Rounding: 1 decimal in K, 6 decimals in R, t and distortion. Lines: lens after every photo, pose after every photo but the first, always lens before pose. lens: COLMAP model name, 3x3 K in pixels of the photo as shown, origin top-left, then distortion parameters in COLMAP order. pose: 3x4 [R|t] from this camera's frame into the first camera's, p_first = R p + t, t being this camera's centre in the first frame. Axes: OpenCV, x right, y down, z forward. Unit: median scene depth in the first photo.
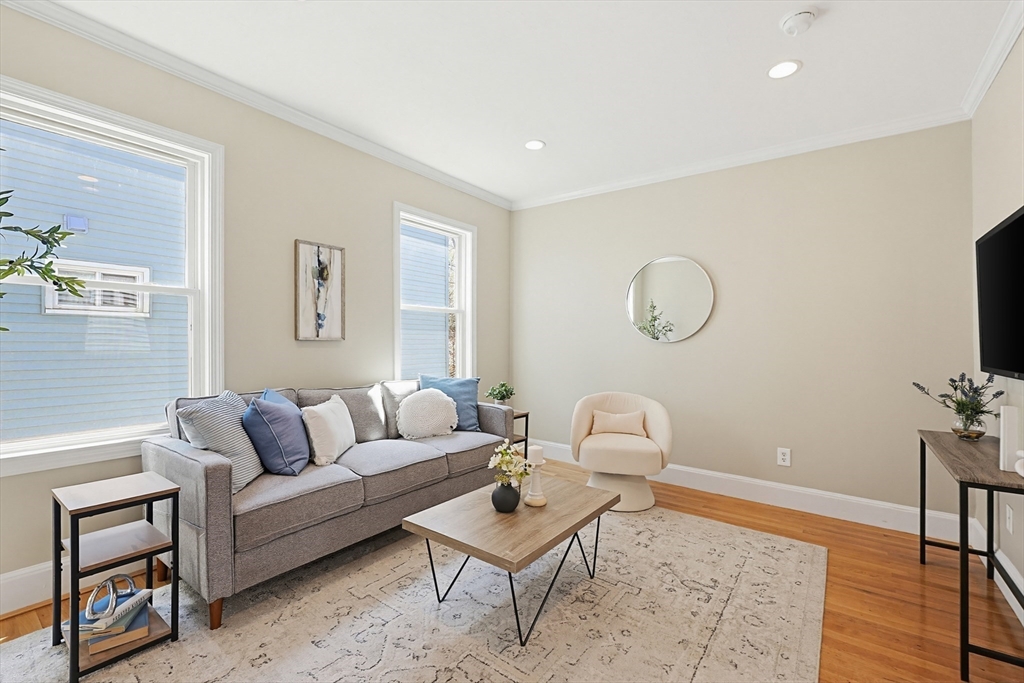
lens RADIAL K [[438.5, 0, 519.1], [0, 438.5, 344.1], [0, 0, 1]] dist [-0.000518, -0.000002]
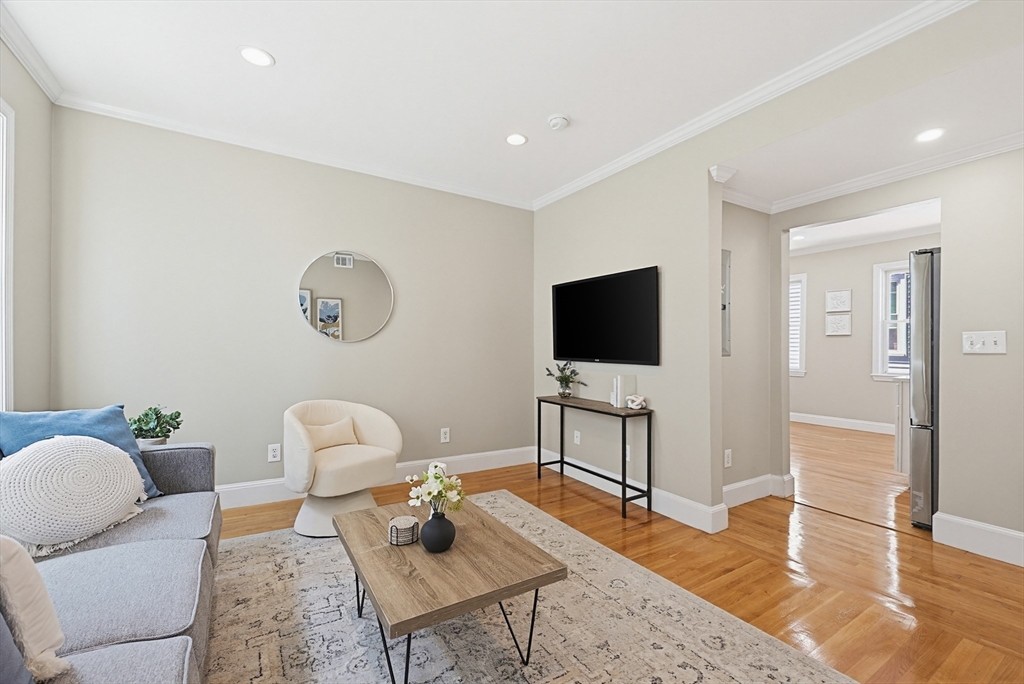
lens RADIAL K [[438.5, 0, 519.1], [0, 438.5, 344.6], [0, 0, 1]] dist [-0.000518, -0.000002]
pose [[0.359874, -0.001985, 0.932999, -0.632524], [-0.003740, 0.999987, 0.003570, -0.004511], [-0.932993, -0.004774, 0.359862, 0.484686]]
